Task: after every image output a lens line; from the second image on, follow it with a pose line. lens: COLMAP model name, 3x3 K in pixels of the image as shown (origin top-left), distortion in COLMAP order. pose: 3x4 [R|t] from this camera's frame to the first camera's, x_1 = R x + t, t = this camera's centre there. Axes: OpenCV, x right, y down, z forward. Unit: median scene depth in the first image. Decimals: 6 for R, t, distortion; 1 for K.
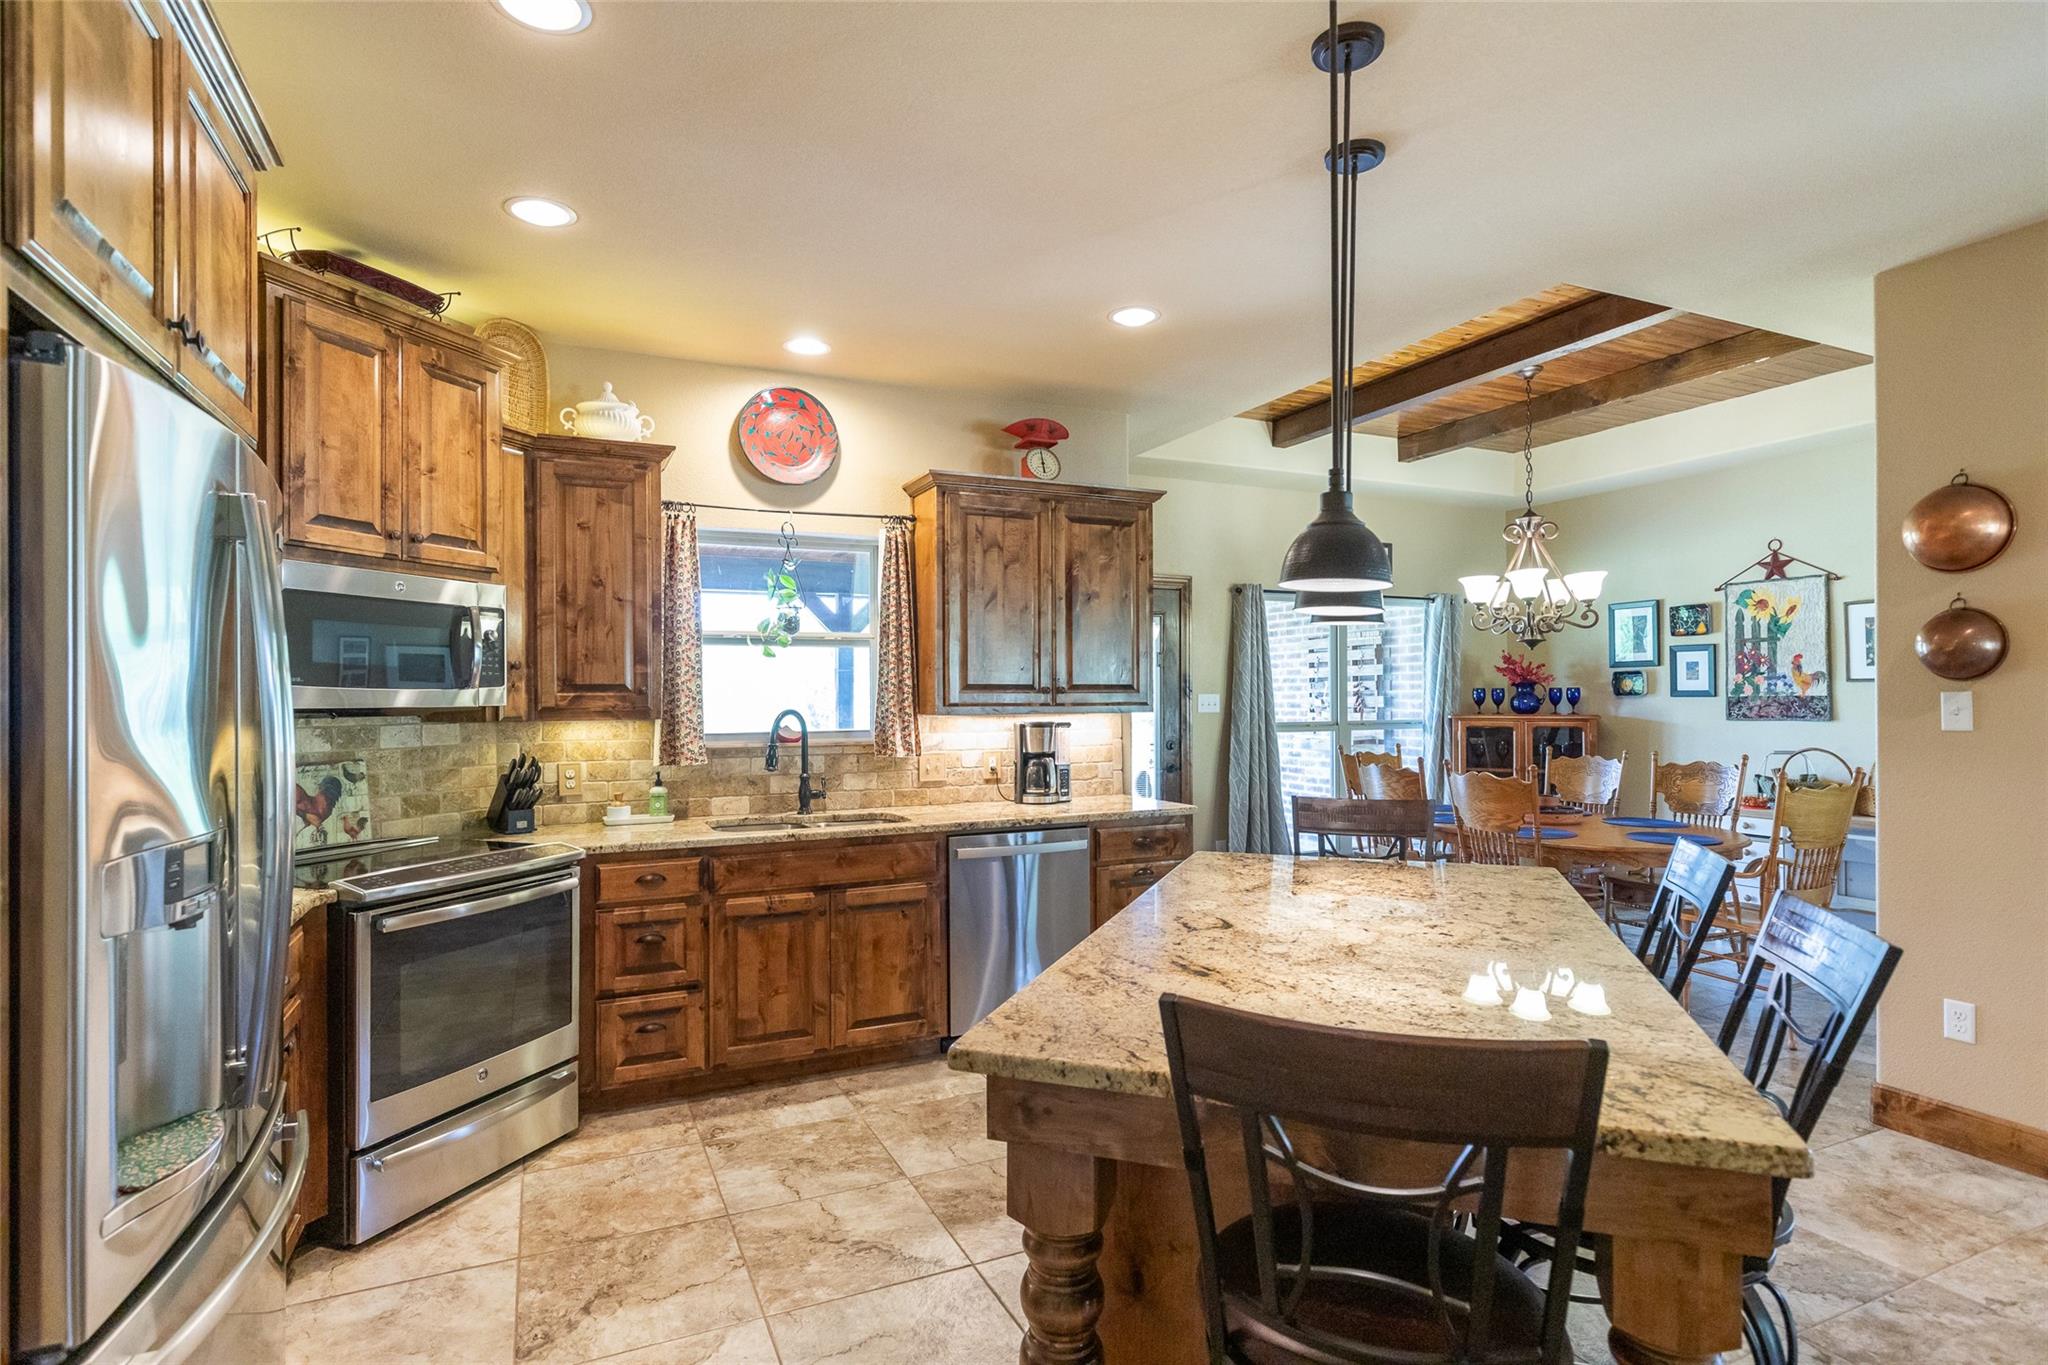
lens RADIAL K [[1047.0, 0, 1027.3], [0, 1047.0, 689.2], [0, 0, 1]] dist [0.001881, 0.000312]
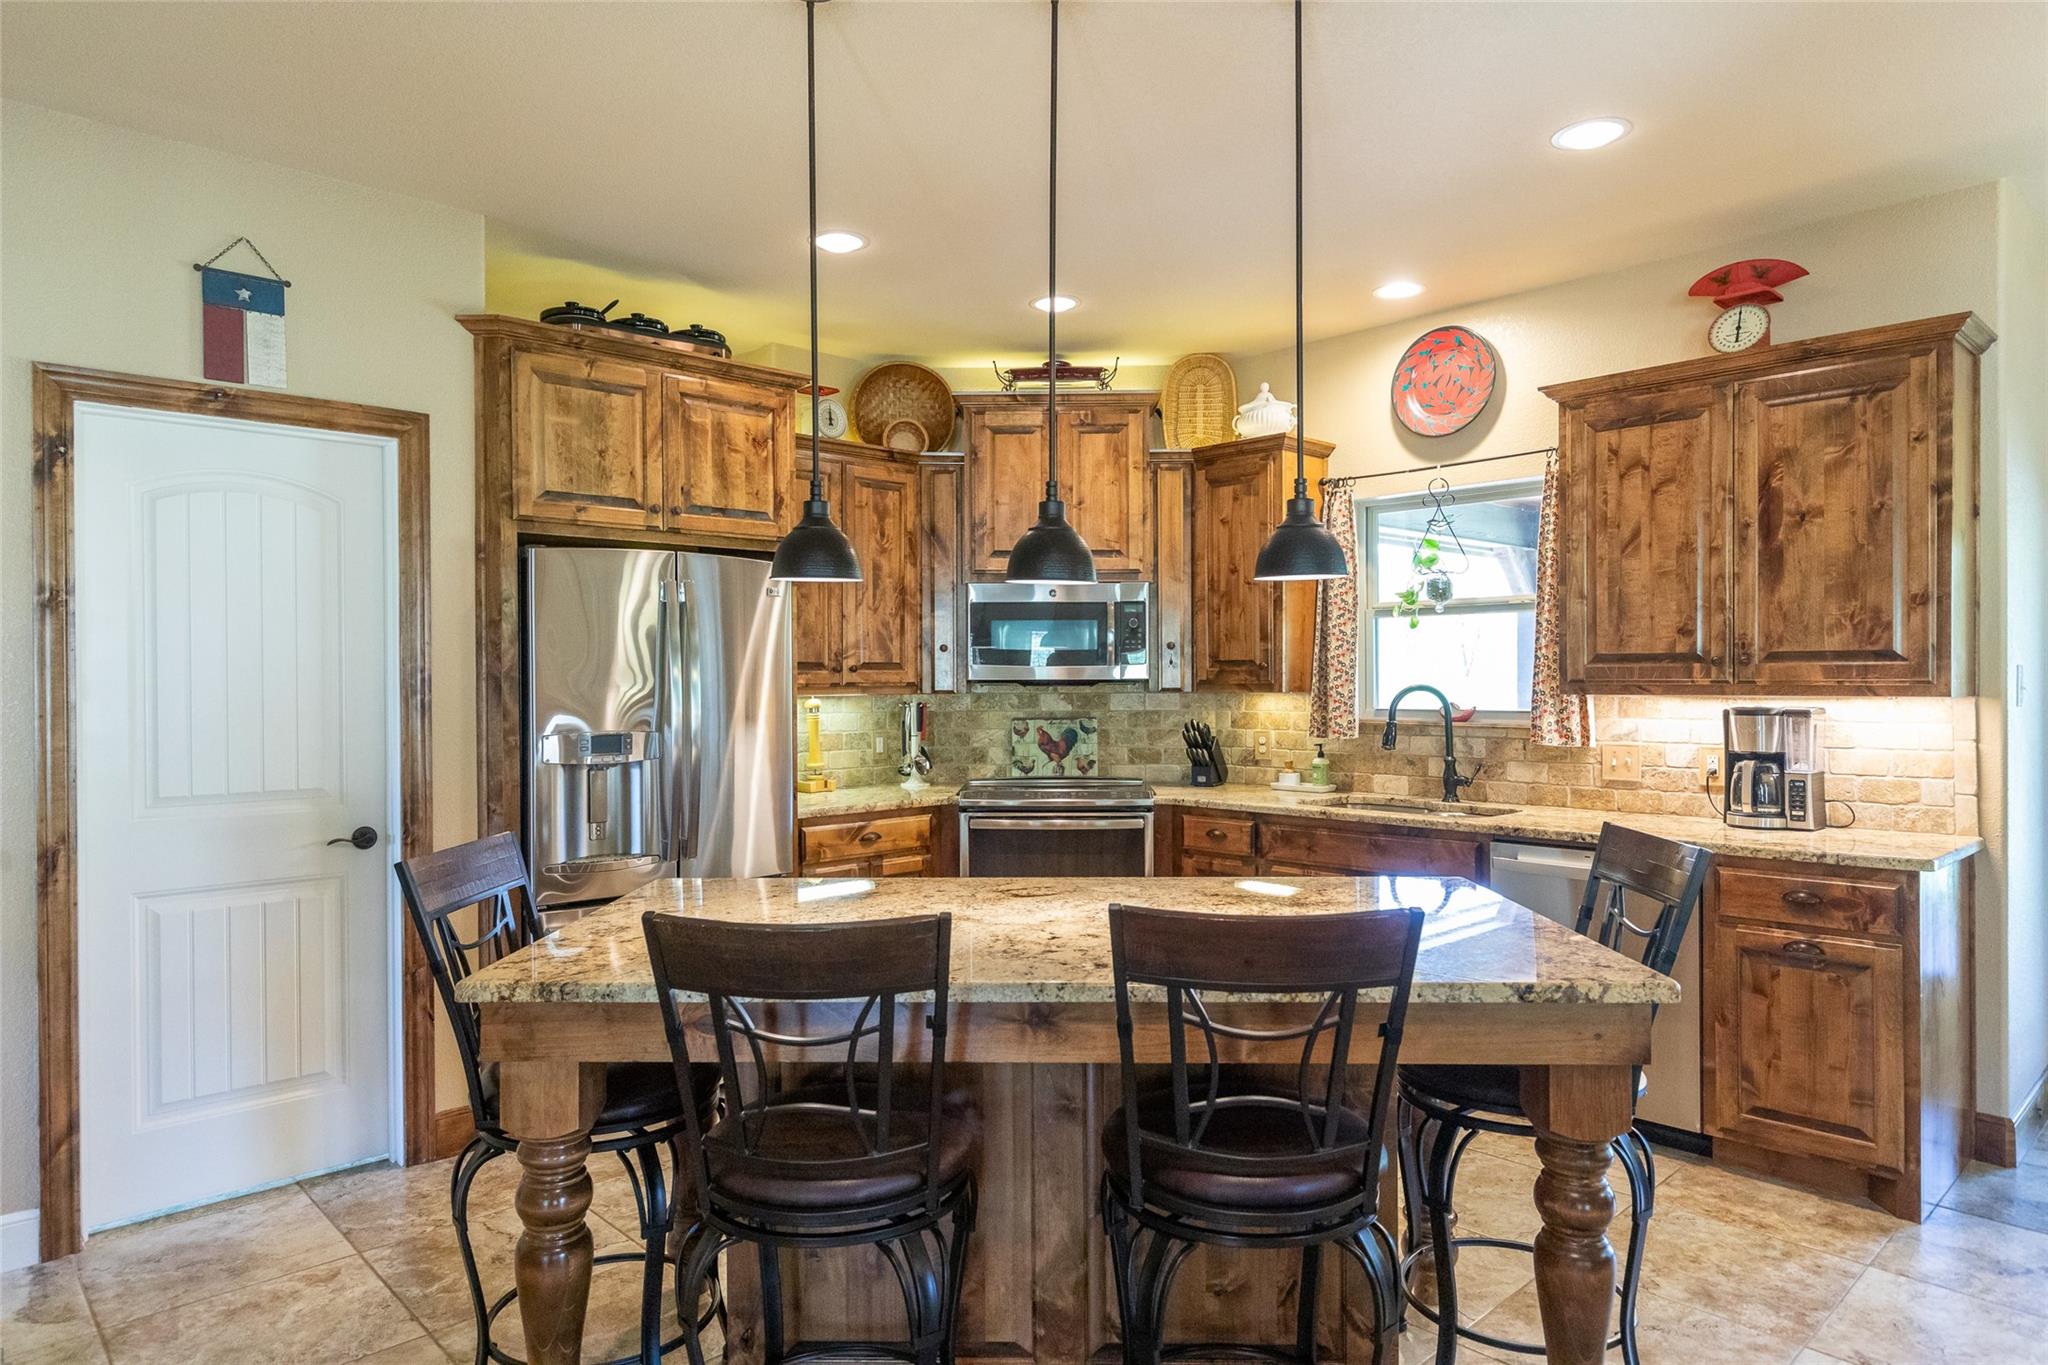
lens RADIAL K [[1259.6, 0, 1024.2], [0, 1259.6, 681.6], [0, 0, 1]] dist [0.001407, 0.001182]
pose [[0.300943, 0.009089, -0.953599, 0.749694], [0.011383, 0.999849, 0.013122, -0.001893], [0.953574, -0.014803, 0.300795, 0.348846]]
